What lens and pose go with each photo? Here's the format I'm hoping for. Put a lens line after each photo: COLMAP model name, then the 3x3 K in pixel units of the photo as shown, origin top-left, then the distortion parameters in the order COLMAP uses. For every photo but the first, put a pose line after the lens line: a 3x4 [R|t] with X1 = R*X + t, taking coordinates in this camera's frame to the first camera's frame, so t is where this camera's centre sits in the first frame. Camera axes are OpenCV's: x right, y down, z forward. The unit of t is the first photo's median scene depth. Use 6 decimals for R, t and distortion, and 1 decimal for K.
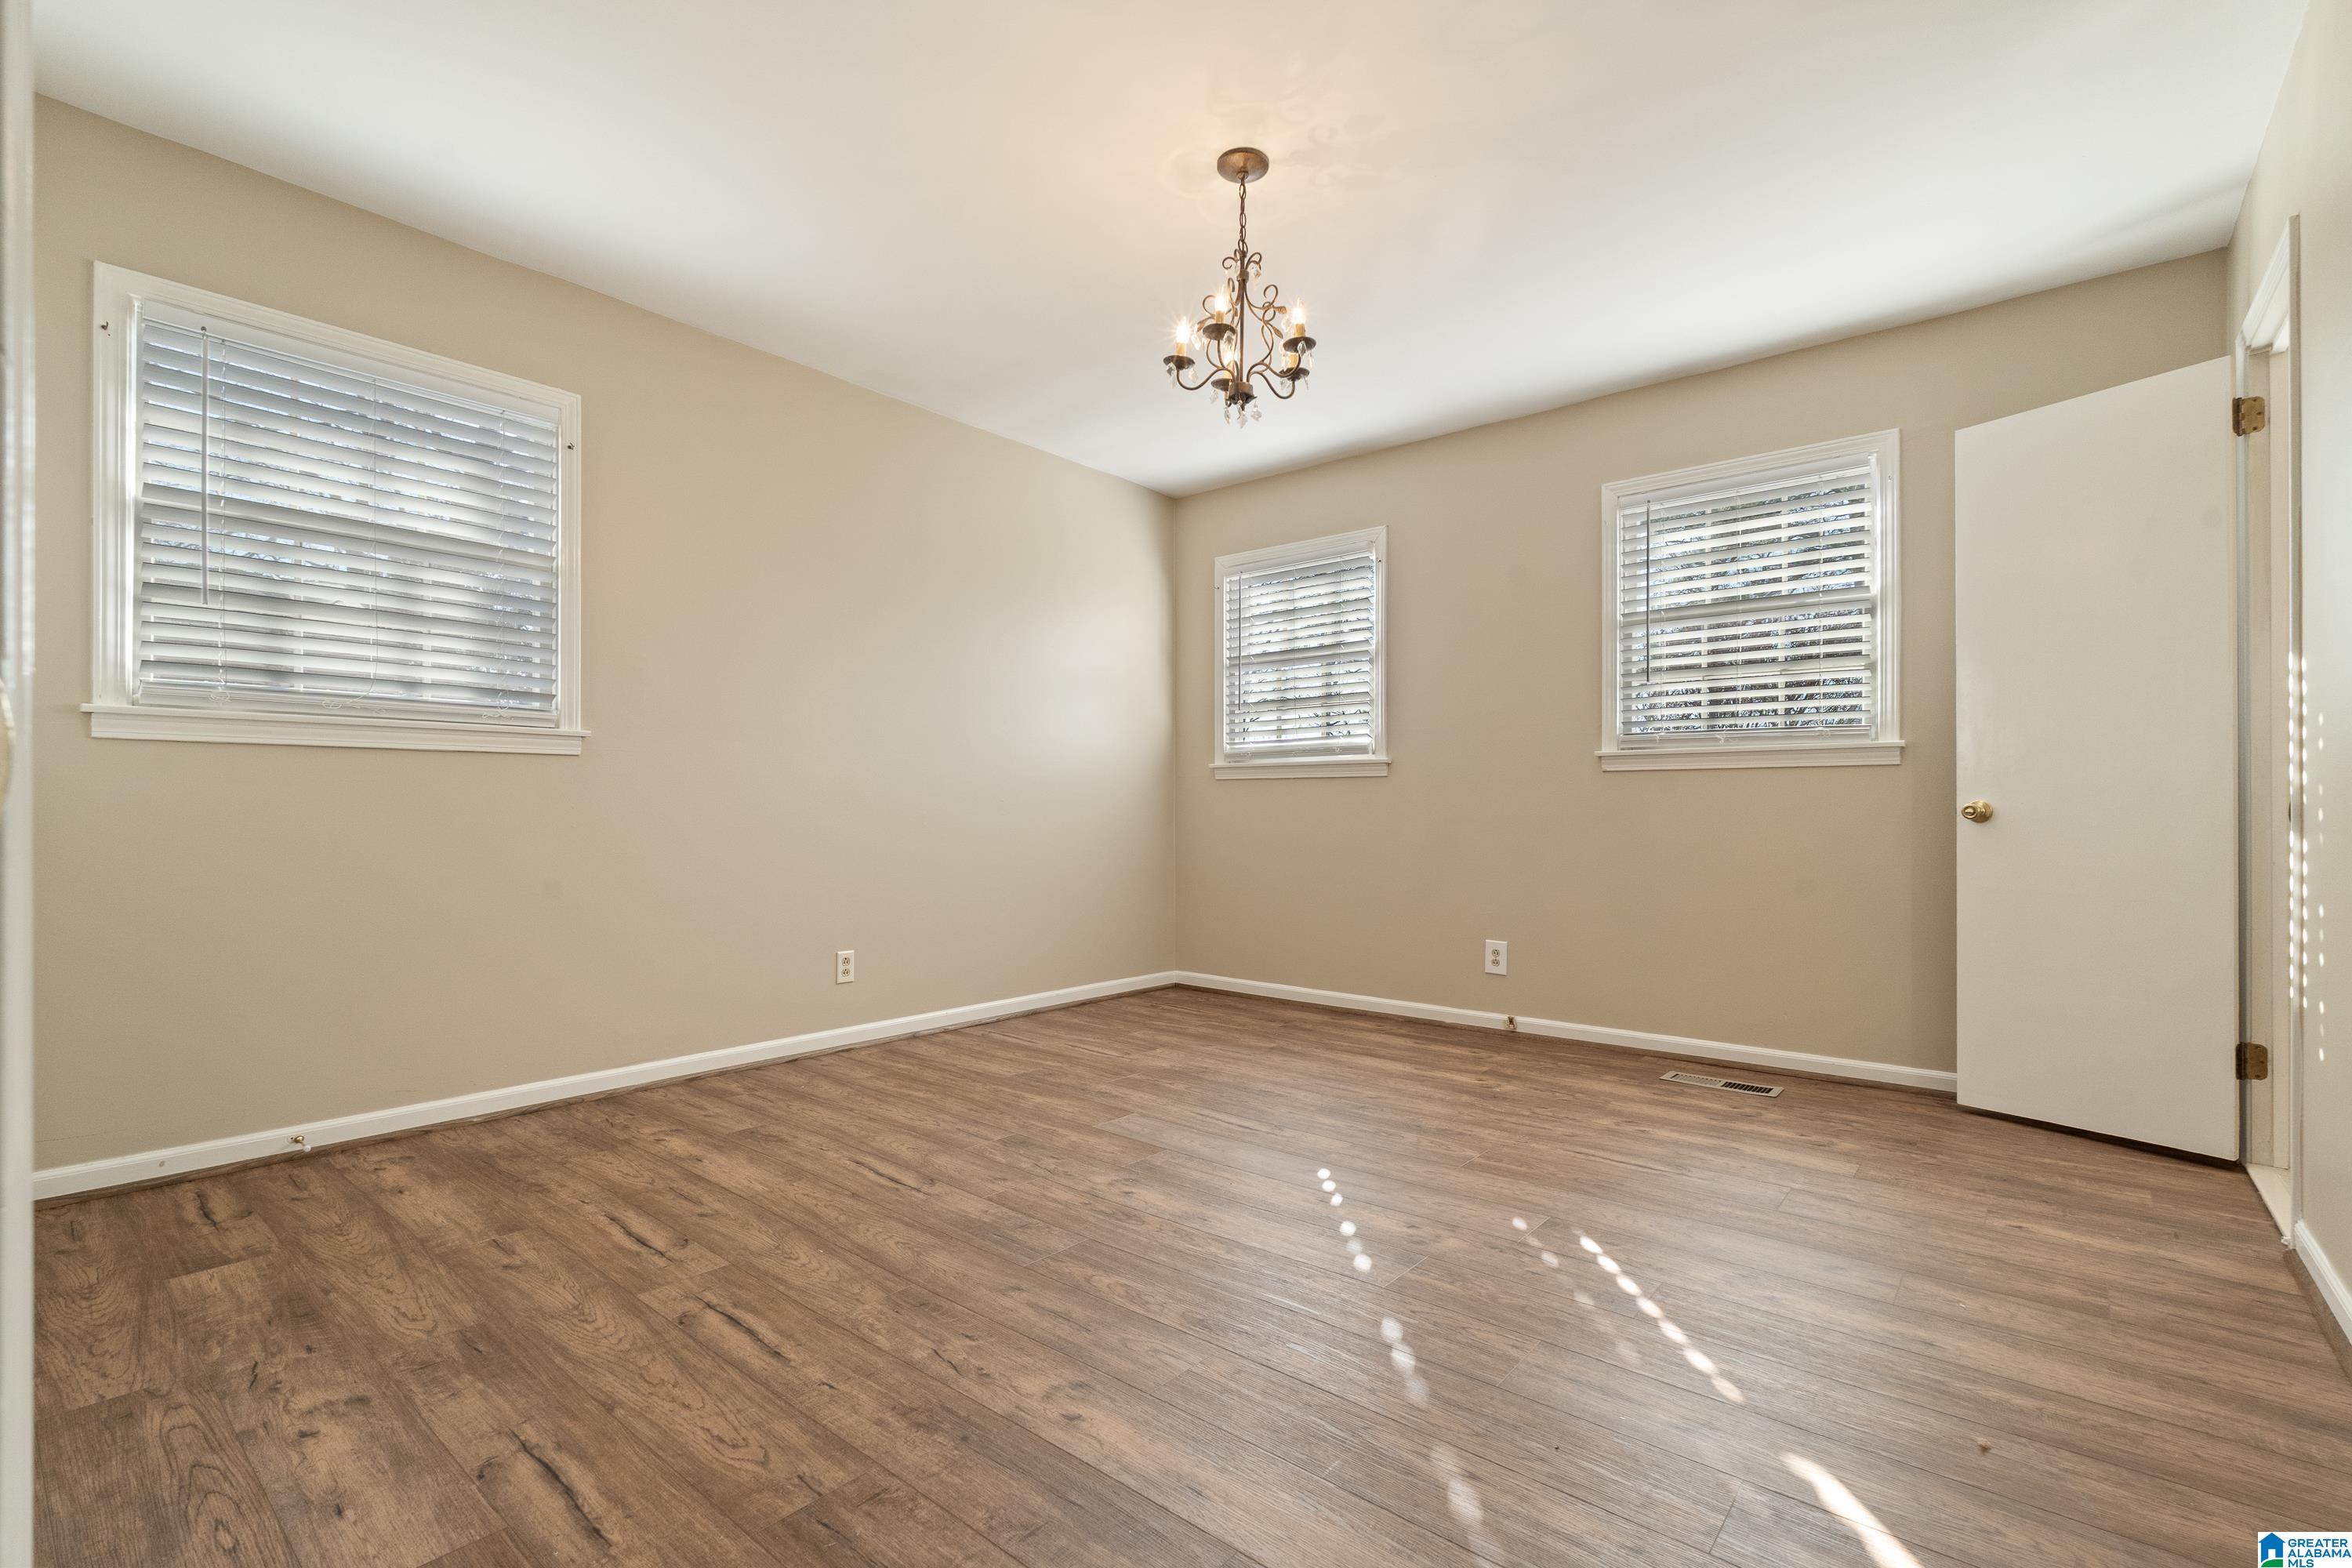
lens RADIAL K [[1052.9, 0, 1178.4], [0, 1052.9, 794.3], [0, 0, 1]] dist [-0.007111, 0.000763]
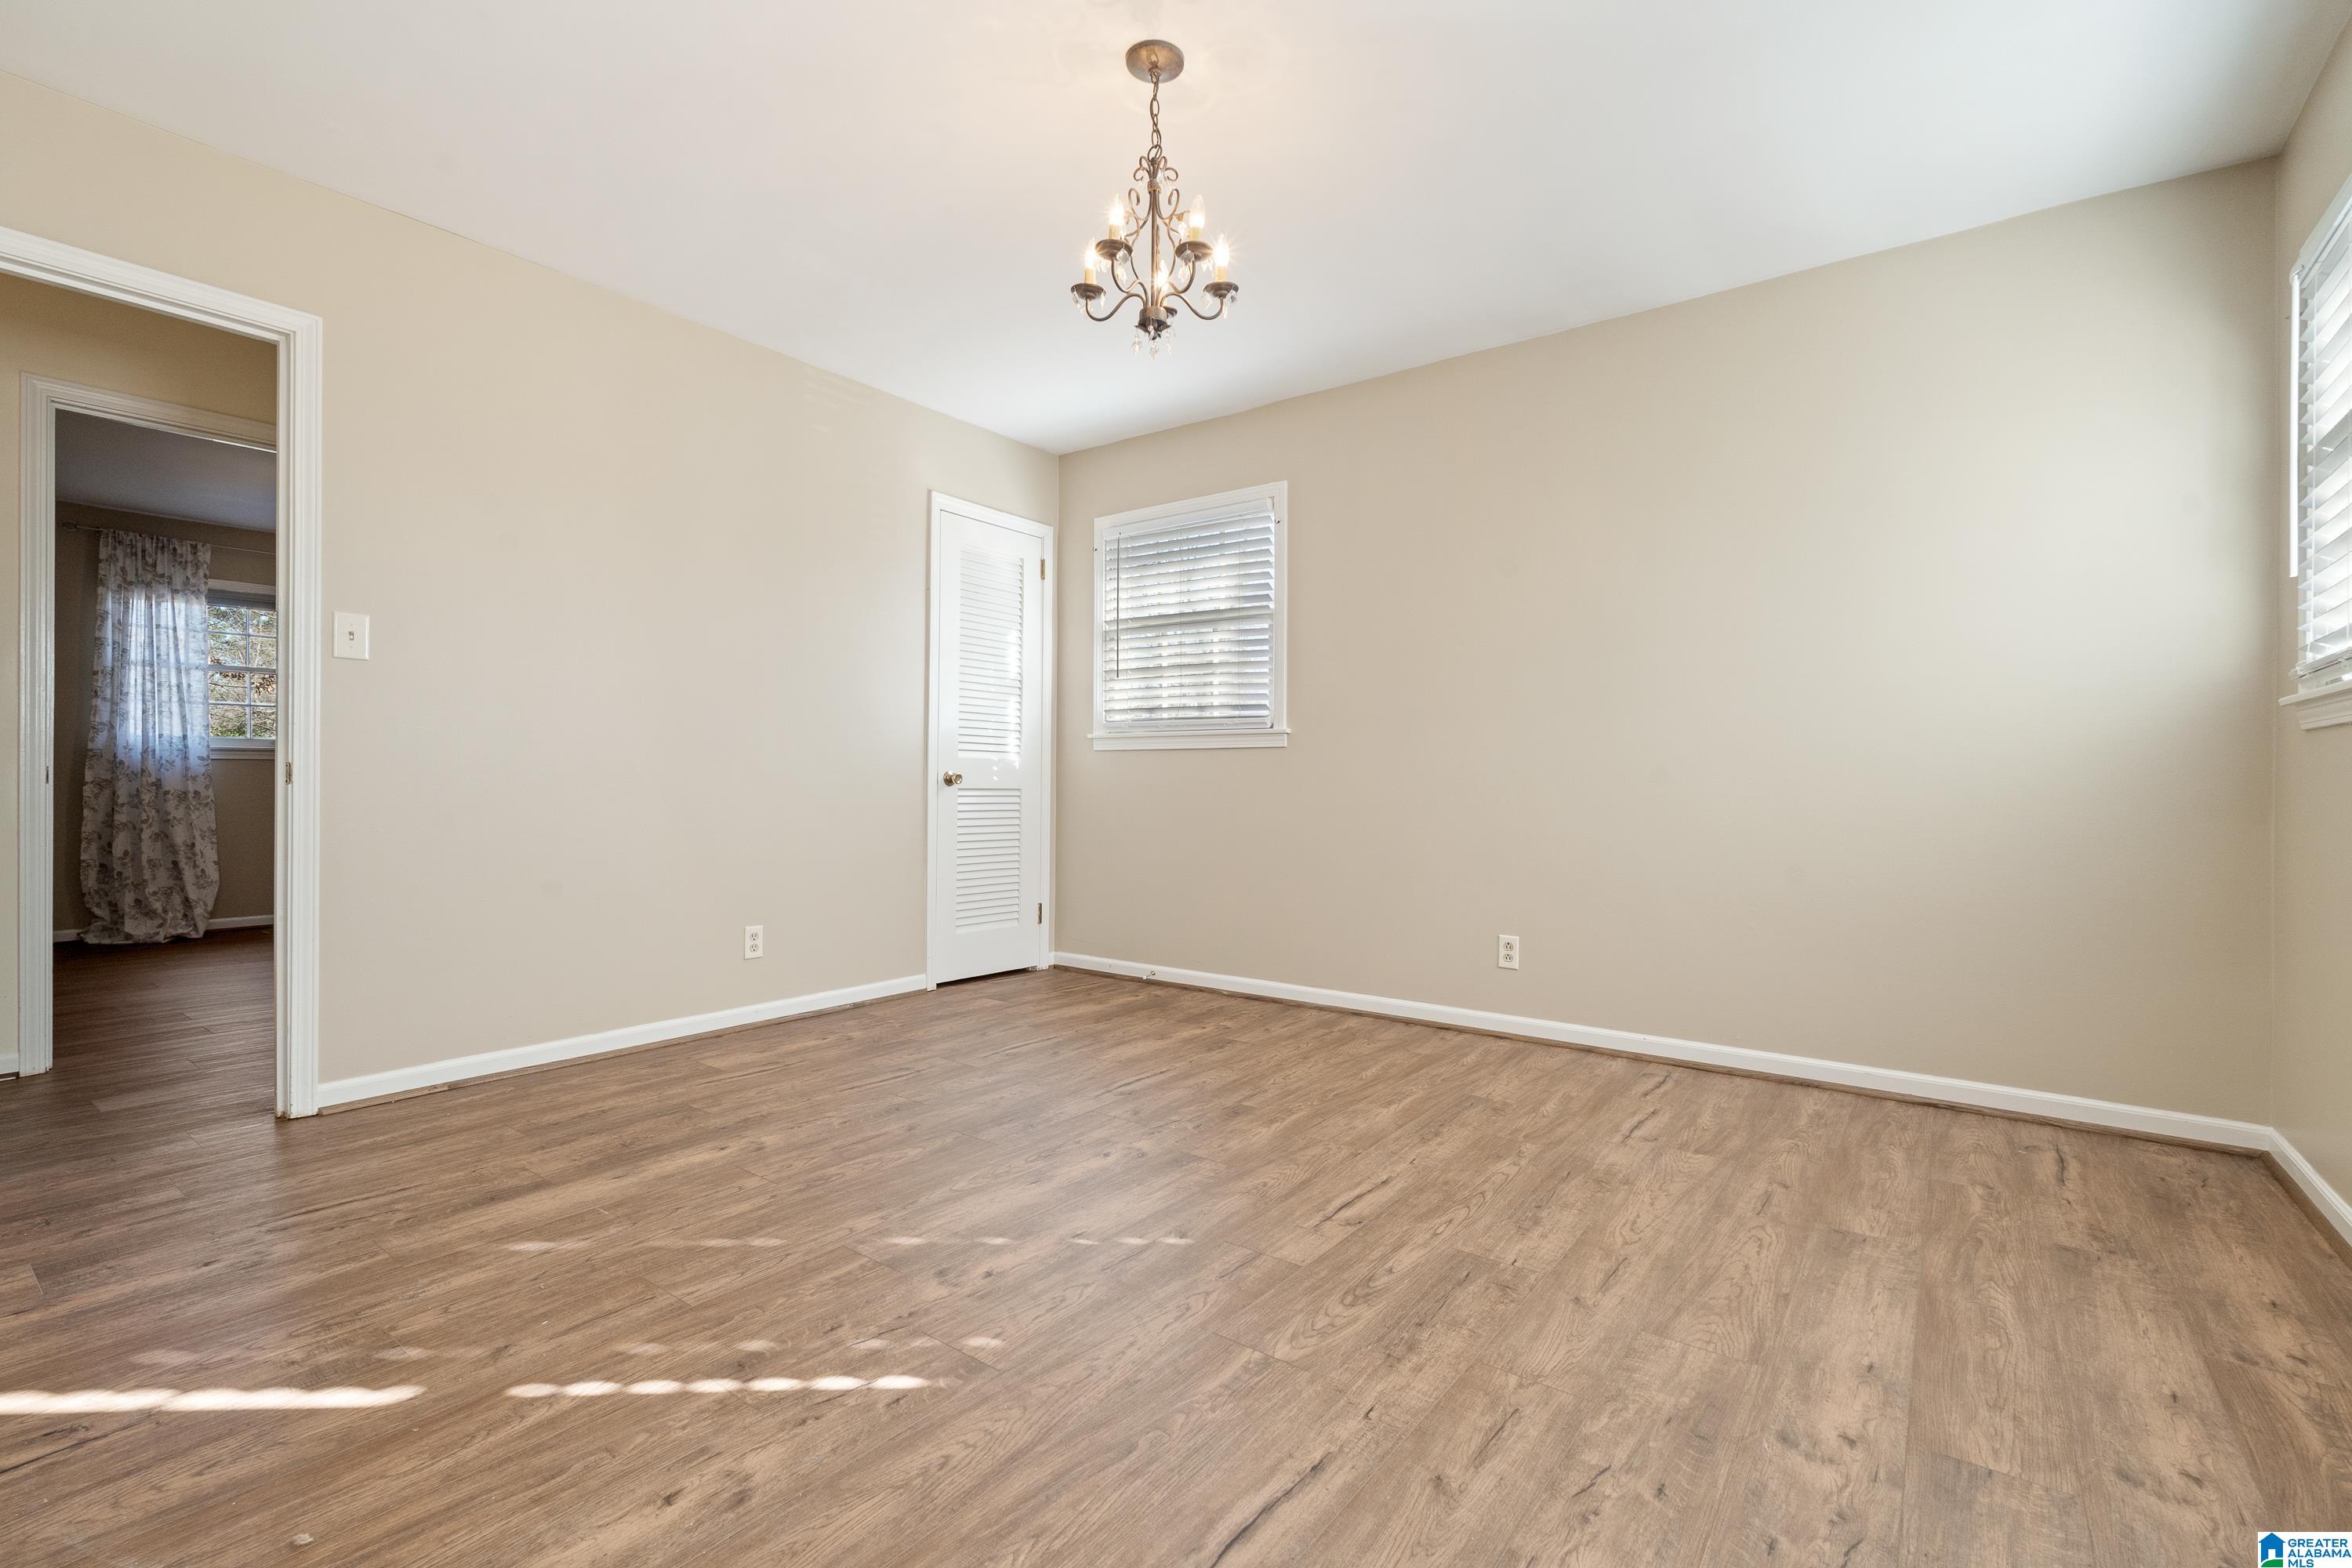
lens RADIAL K [[1052.9, 0, 1178.6], [0, 1052.9, 785.7], [0, 0, 1]] dist [-0.007111, 0.000763]
pose [[0.049190, 0.004470, -0.998779, 0.896566], [0.006474, 0.999968, 0.004794, 0.005949], [0.998768, -0.006702, 0.049159, 0.917200]]
